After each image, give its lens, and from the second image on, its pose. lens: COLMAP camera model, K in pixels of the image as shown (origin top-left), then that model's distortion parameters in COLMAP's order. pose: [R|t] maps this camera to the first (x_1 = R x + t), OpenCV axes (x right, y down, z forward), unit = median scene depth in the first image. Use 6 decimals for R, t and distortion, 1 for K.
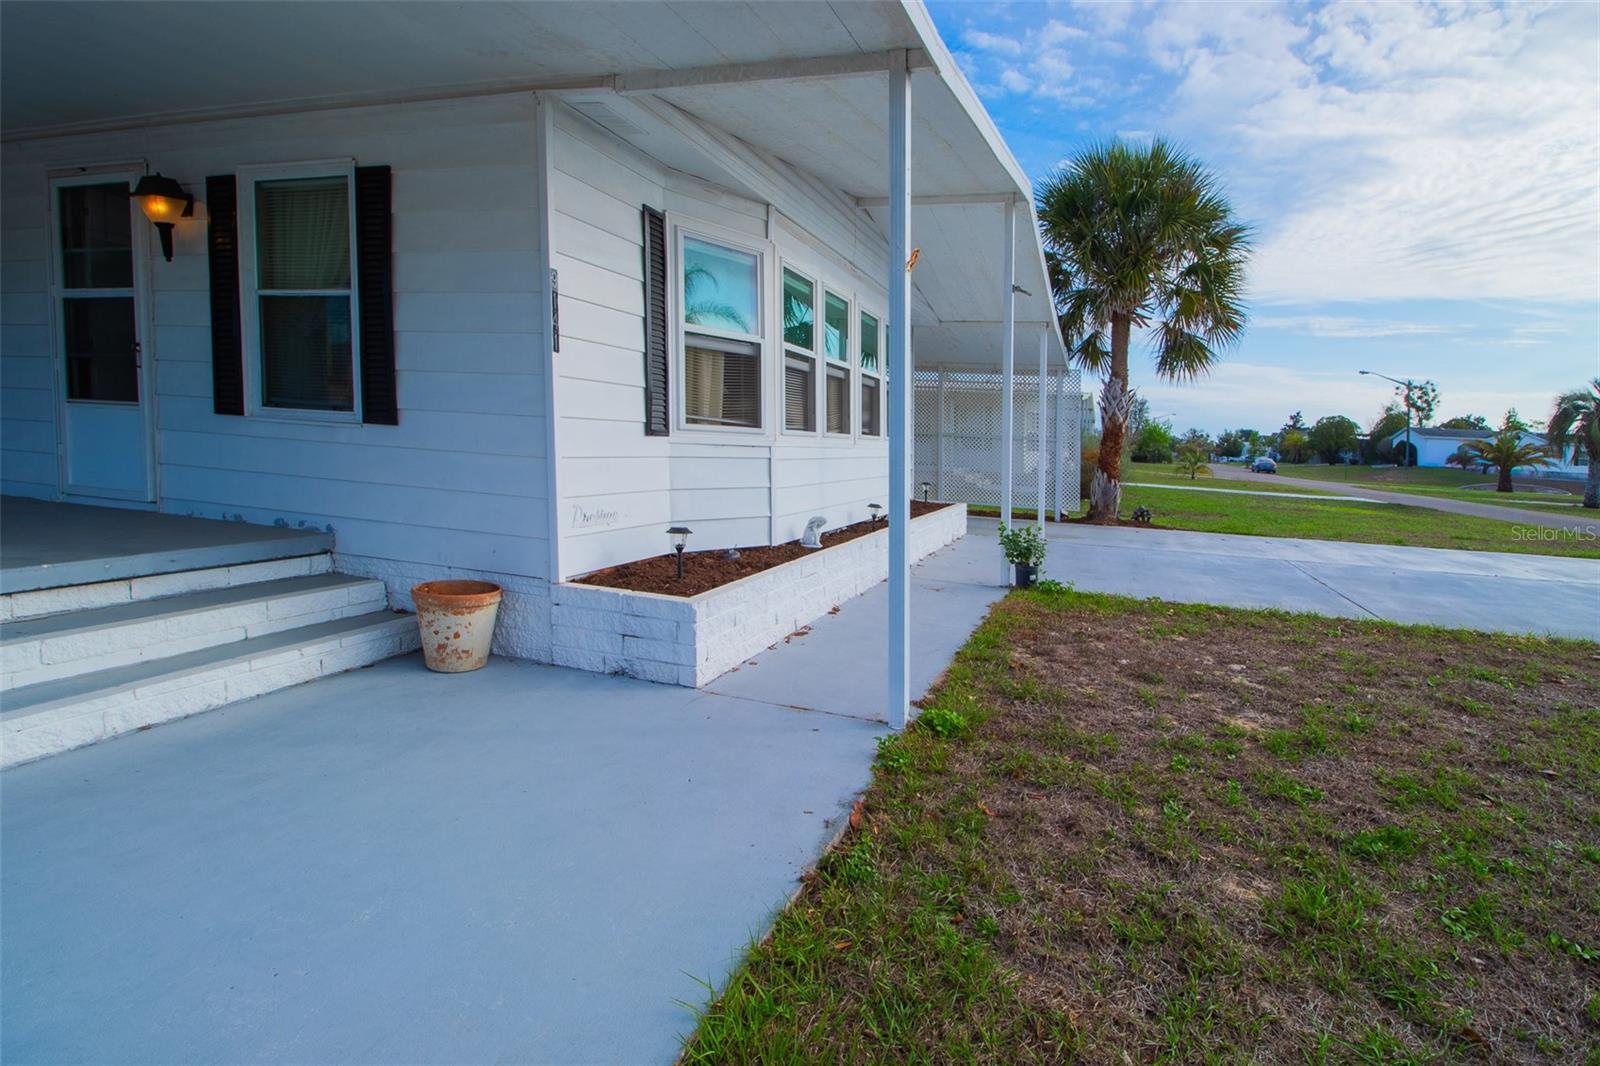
lens RADIAL K [[776.2, 0, 871.1], [0, 776.2, 468.6], [0, 0, 1]] dist [0.004939, -0.002376]
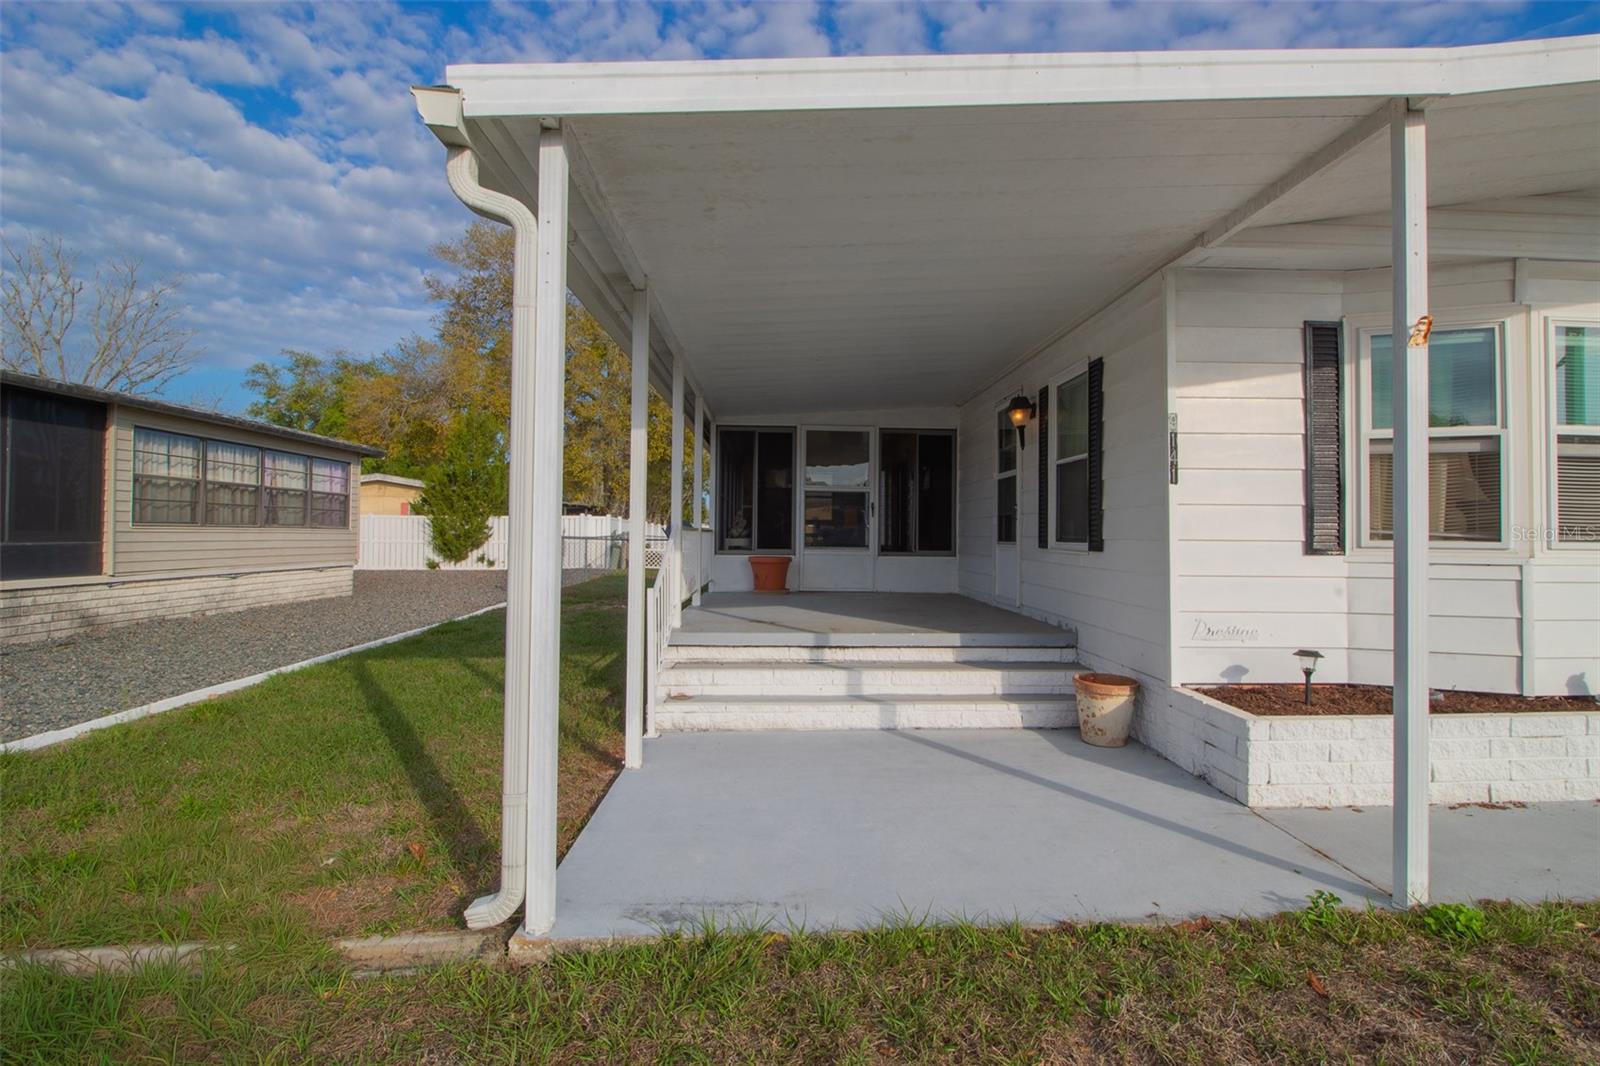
lens RADIAL K [[817.7, 0, 837.9], [0, 817.7, 520.4], [0, 0, 1]] dist [-0.009553, 0.000384]
pose [[0.353481, -0.065087, -0.933175, 0.467161], [-0.026858, 0.996459, -0.079675, 0.011614], [0.935056, 0.053227, 0.350481, 0.098896]]
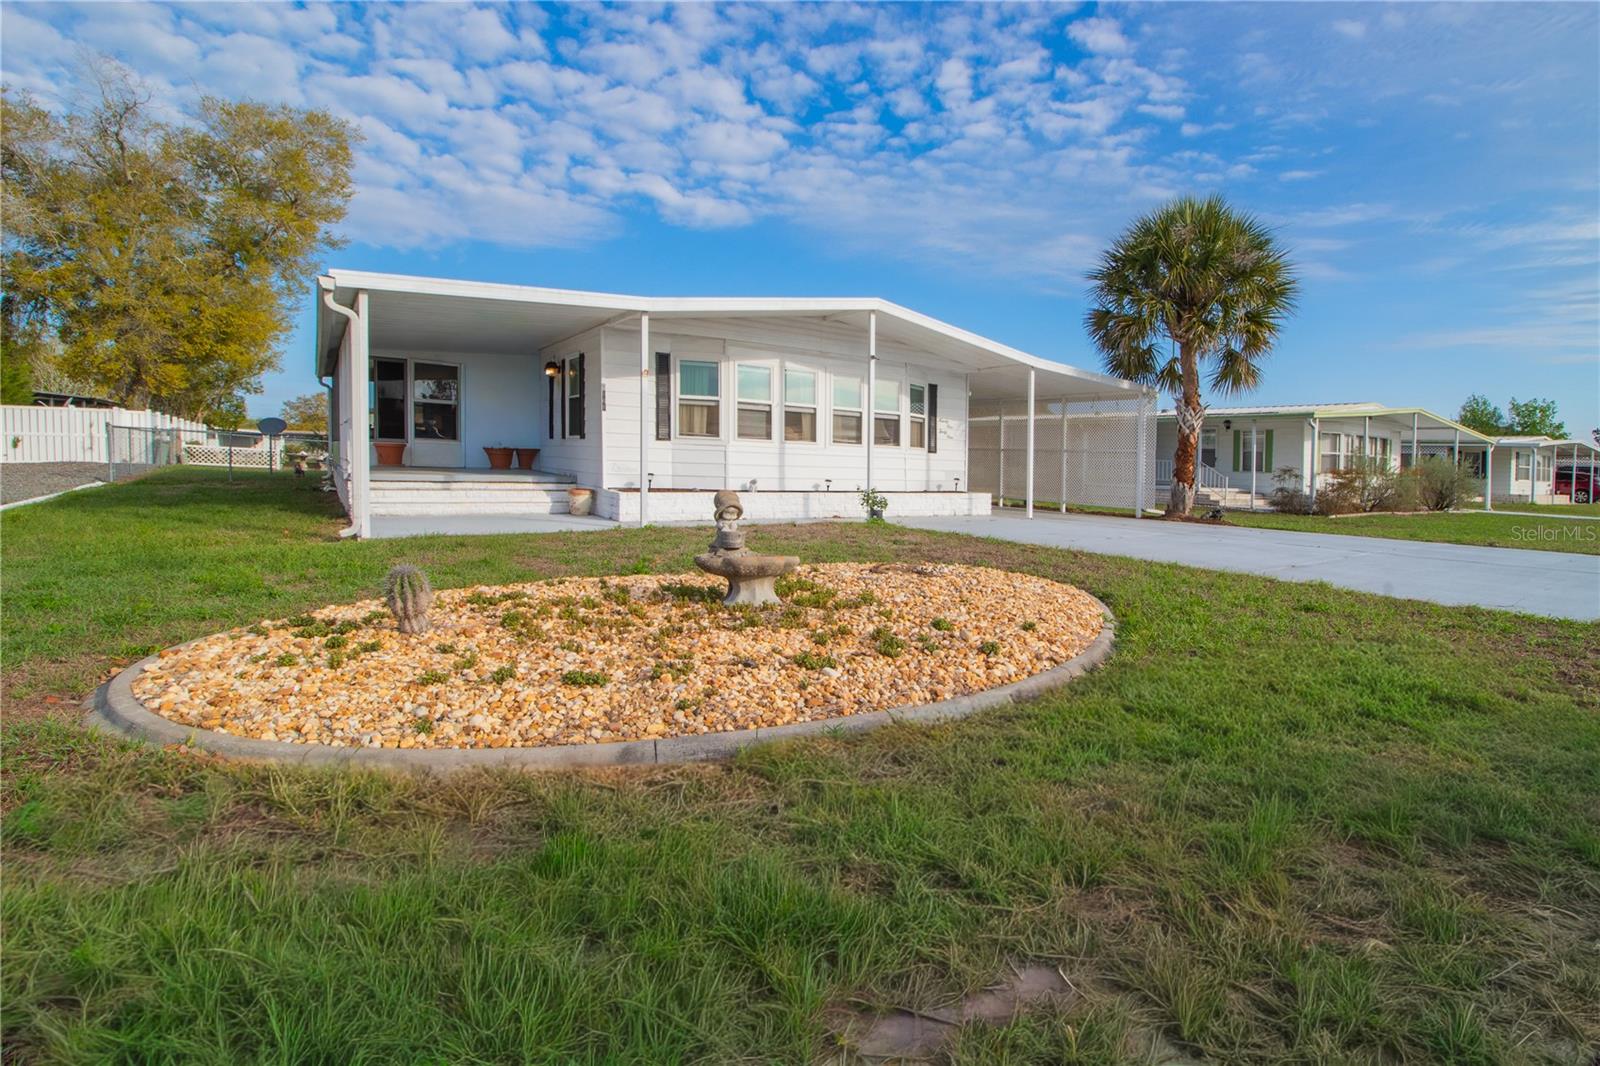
lens RADIAL K [[776.2, 0, 895.0], [0, 776.2, 514.7], [0, 0, 1]] dist [0.004939, -0.002376]
pose [[0.802470, 0.015856, -0.596482, 1.968676], [-0.015574, 0.999863, 0.005626, 0.185208], [0.596490, 0.004775, 0.802607, -0.629605]]
